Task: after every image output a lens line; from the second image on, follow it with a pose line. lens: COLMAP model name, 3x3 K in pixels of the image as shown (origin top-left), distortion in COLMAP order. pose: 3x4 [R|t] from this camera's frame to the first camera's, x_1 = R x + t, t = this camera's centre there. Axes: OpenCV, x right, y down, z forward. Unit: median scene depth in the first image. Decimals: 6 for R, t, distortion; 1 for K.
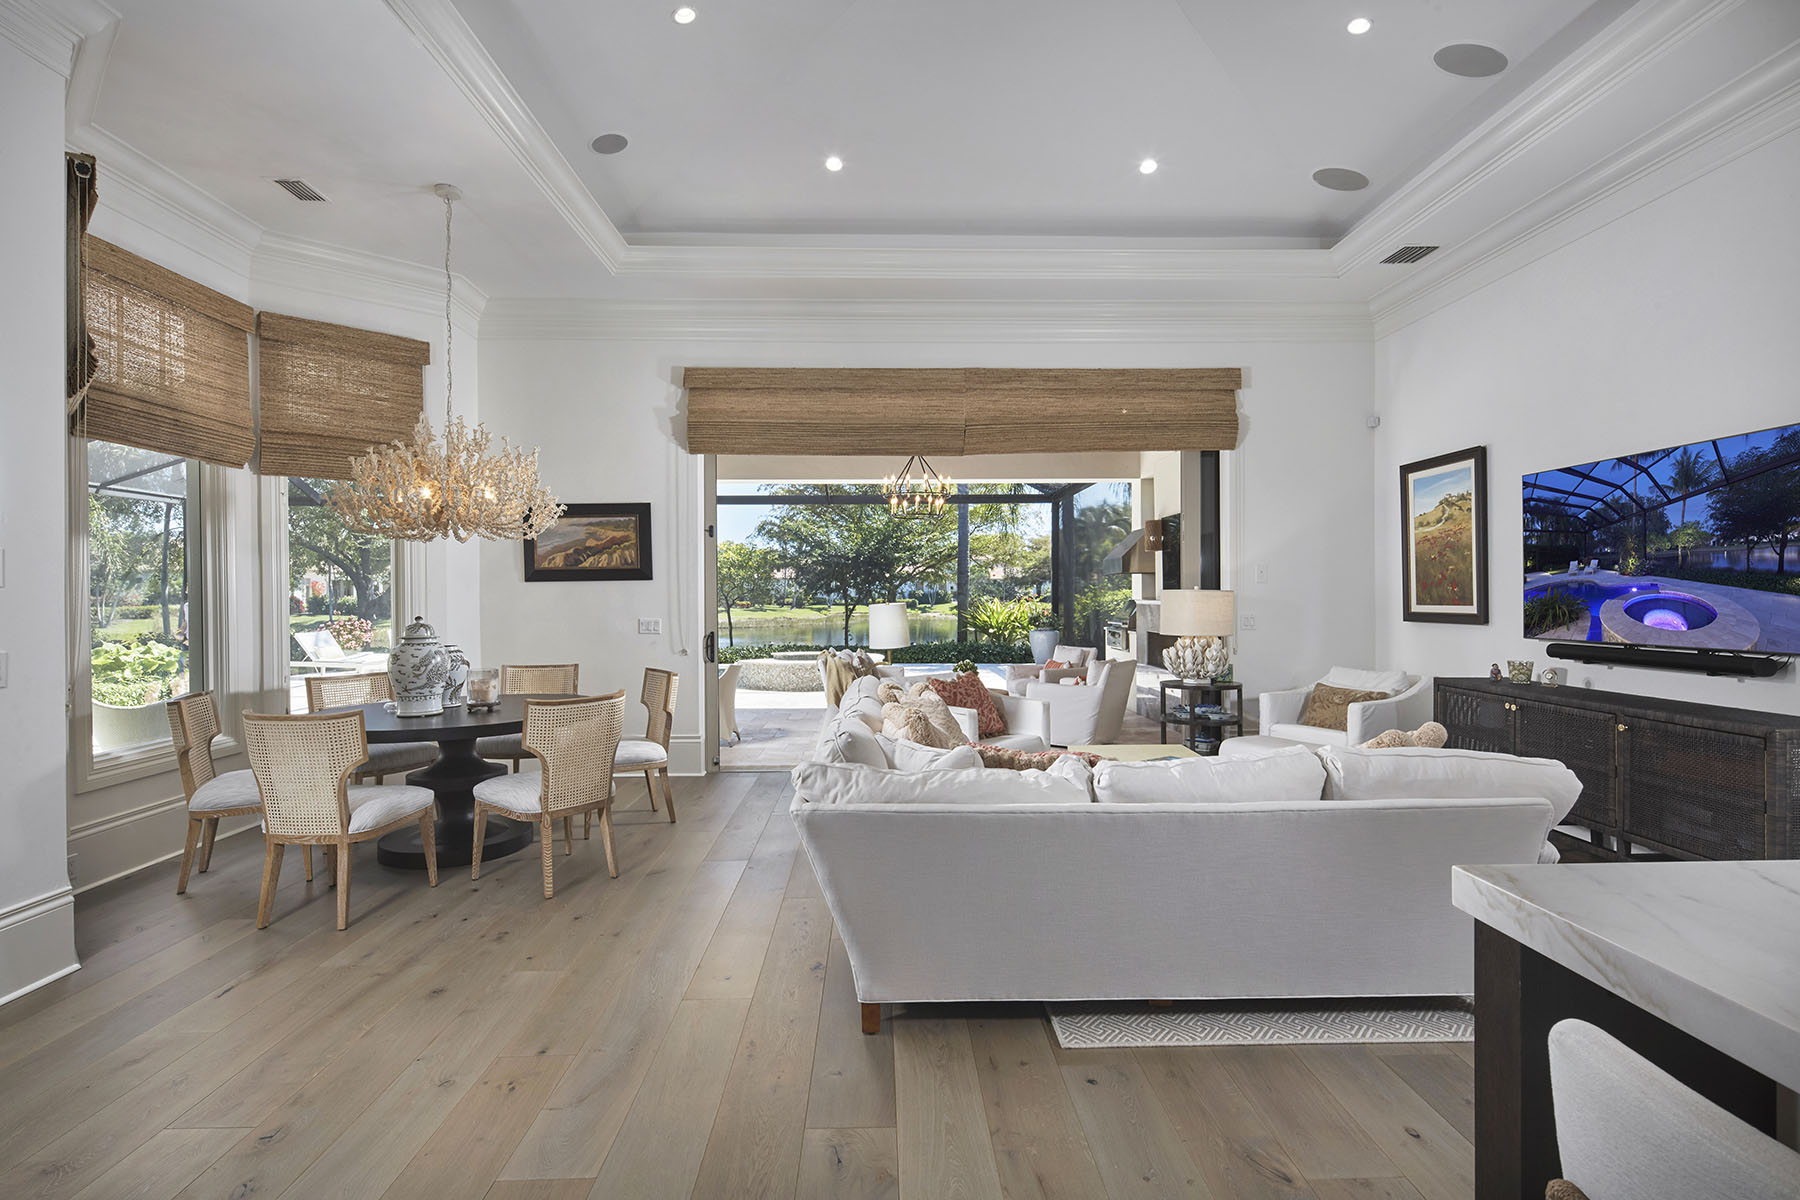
lens RADIAL K [[874.6, 0, 900.0], [0, 874.6, 600.0], [0, 0, 1]] dist [0.001615, -0.000207]
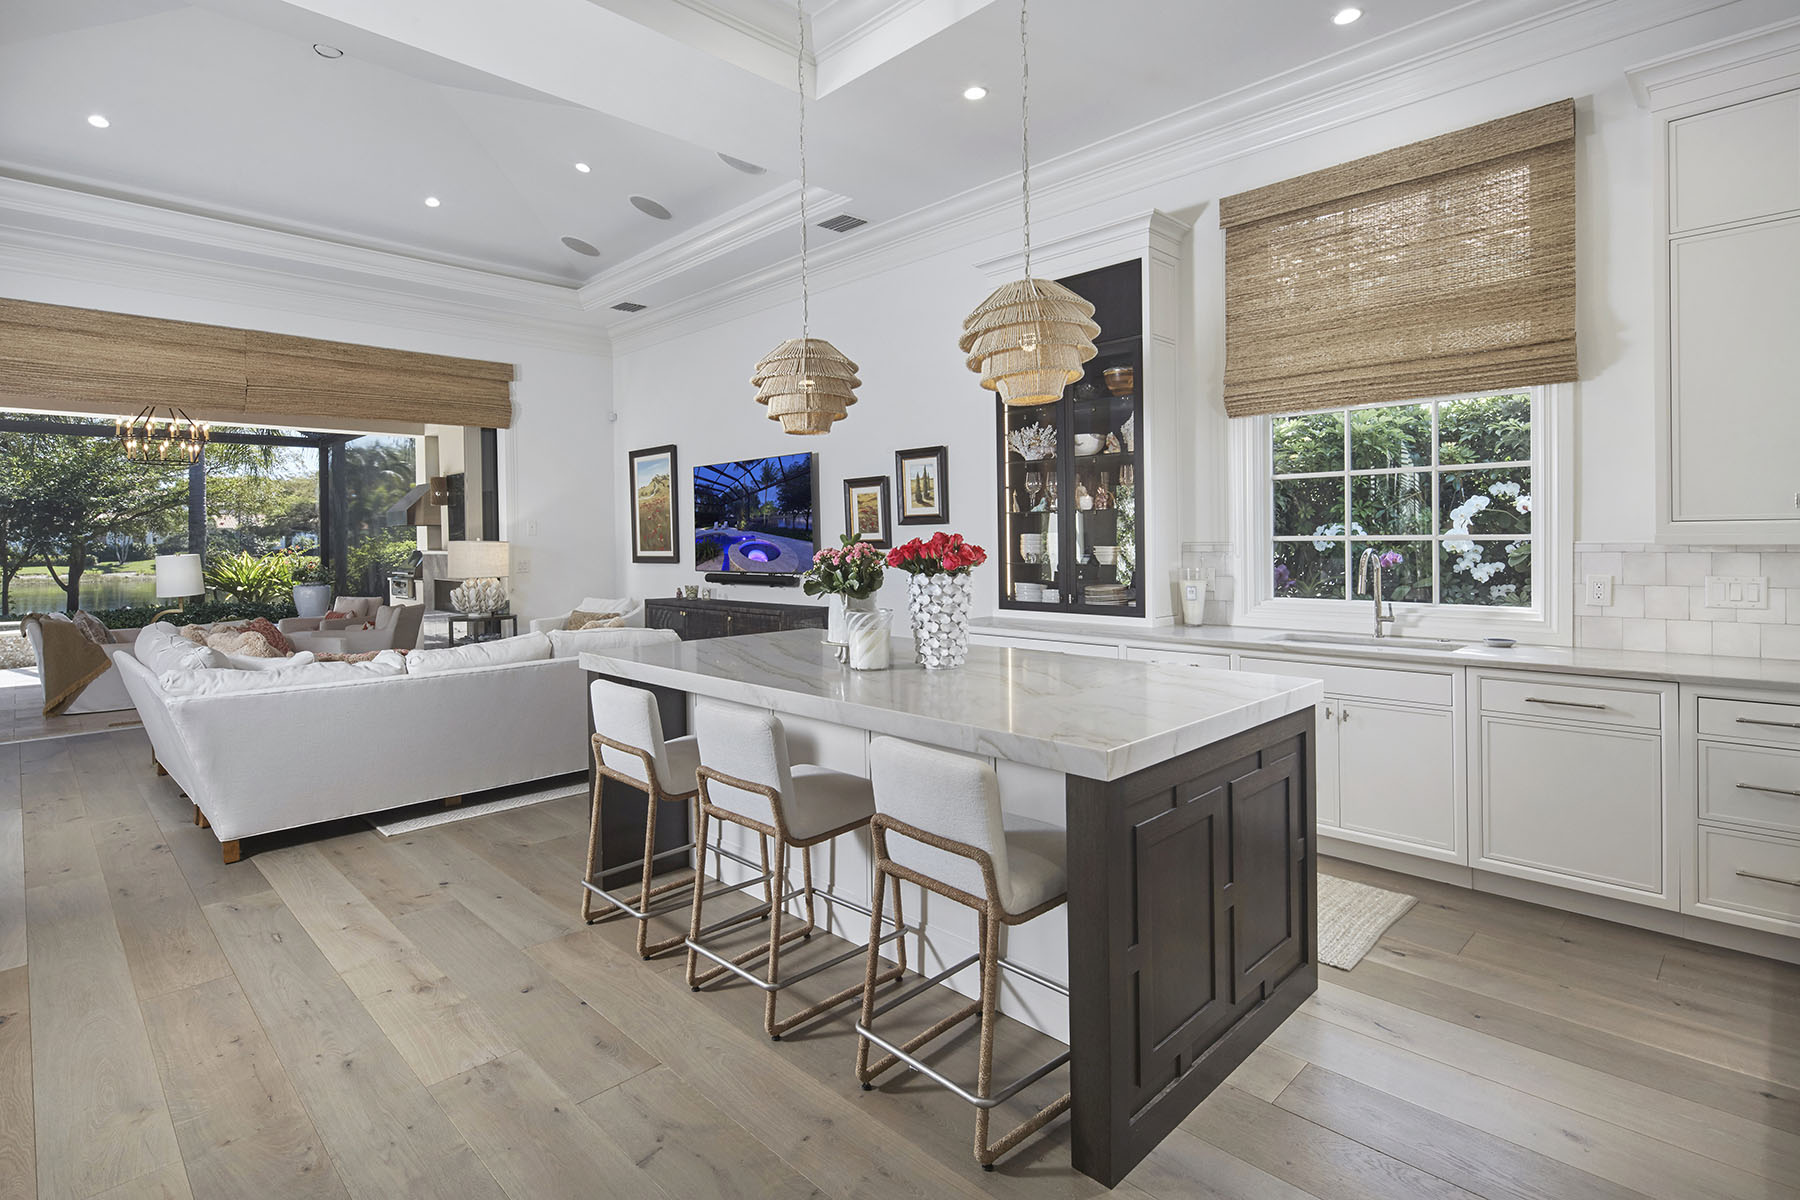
lens RADIAL K [[880.2, 0, 876.9], [0, 880.2, 551.7], [0, 0, 1]] dist [-0.000205, -0.000181]
pose [[0.734243, -0.011996, 0.678781, -0.087012], [0.011472, 0.999920, 0.005261, 0.003301], [-0.678790, 0.003924, 0.734322, -0.279102]]
